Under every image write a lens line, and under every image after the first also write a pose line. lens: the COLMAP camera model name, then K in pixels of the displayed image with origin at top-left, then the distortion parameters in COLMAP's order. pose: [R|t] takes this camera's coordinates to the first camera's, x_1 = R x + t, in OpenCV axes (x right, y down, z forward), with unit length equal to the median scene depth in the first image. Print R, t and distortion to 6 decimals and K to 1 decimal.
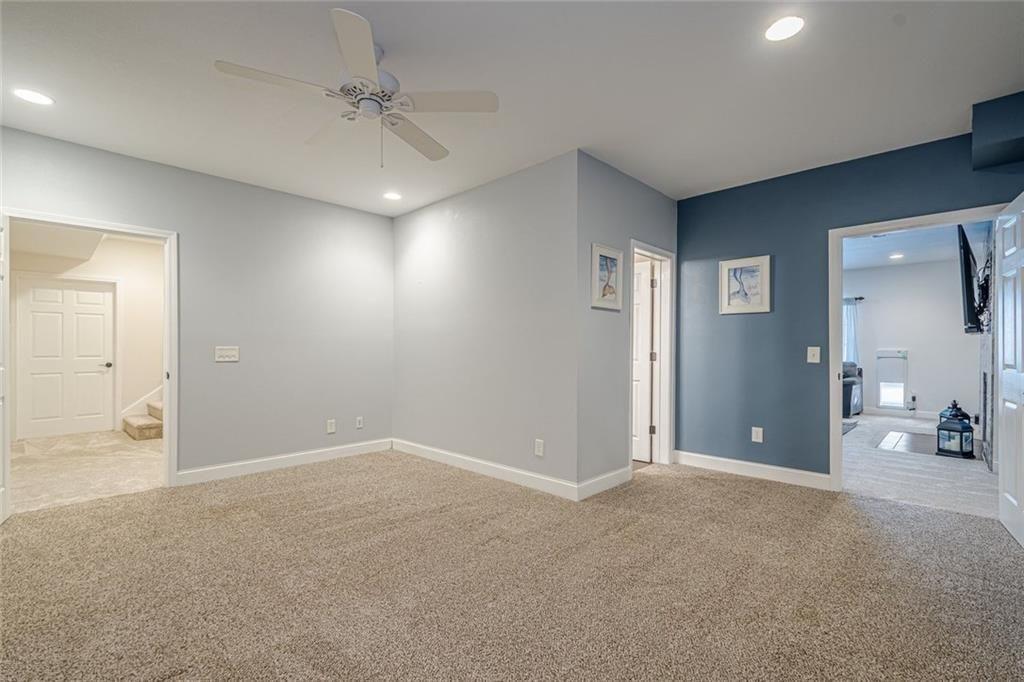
lens RADIAL K [[452.5, 0, 518.9], [0, 452.5, 340.2], [0, 0, 1]] dist [0.012236, -0.002197]
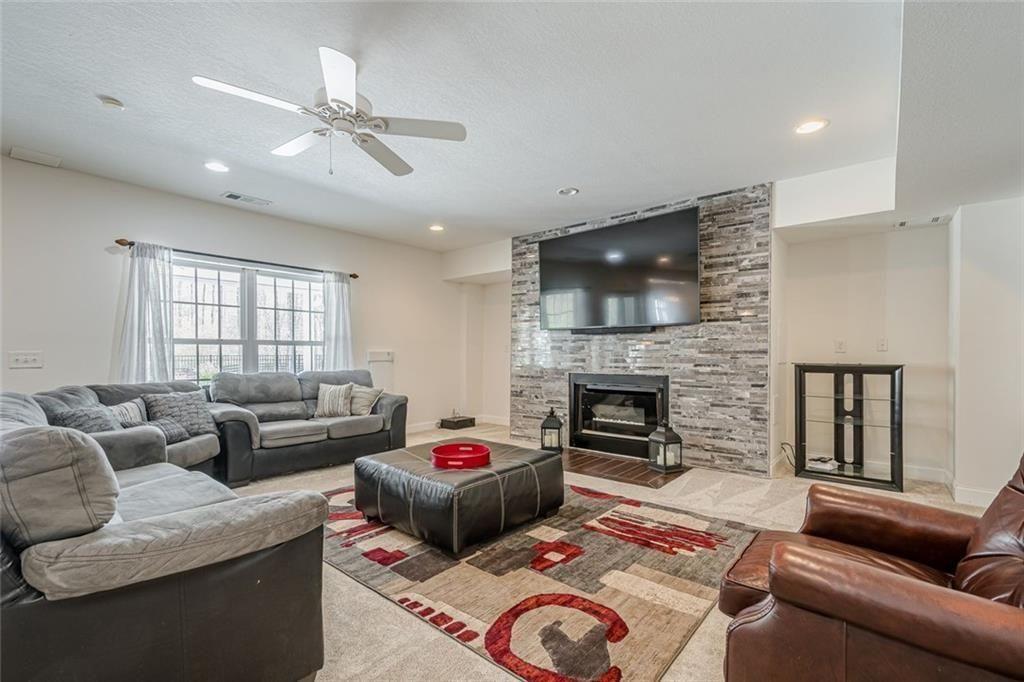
lens RADIAL K [[452.5, 0, 497.1], [0, 452.5, 357.1], [0, 0, 1]] dist [0.012236, -0.002197]
pose [[-0.057229, -0.012980, 0.998277, 0.061106], [-0.016372, 0.999793, 0.012061, 0.019155], [-0.998227, -0.015654, -0.057430, 0.873436]]
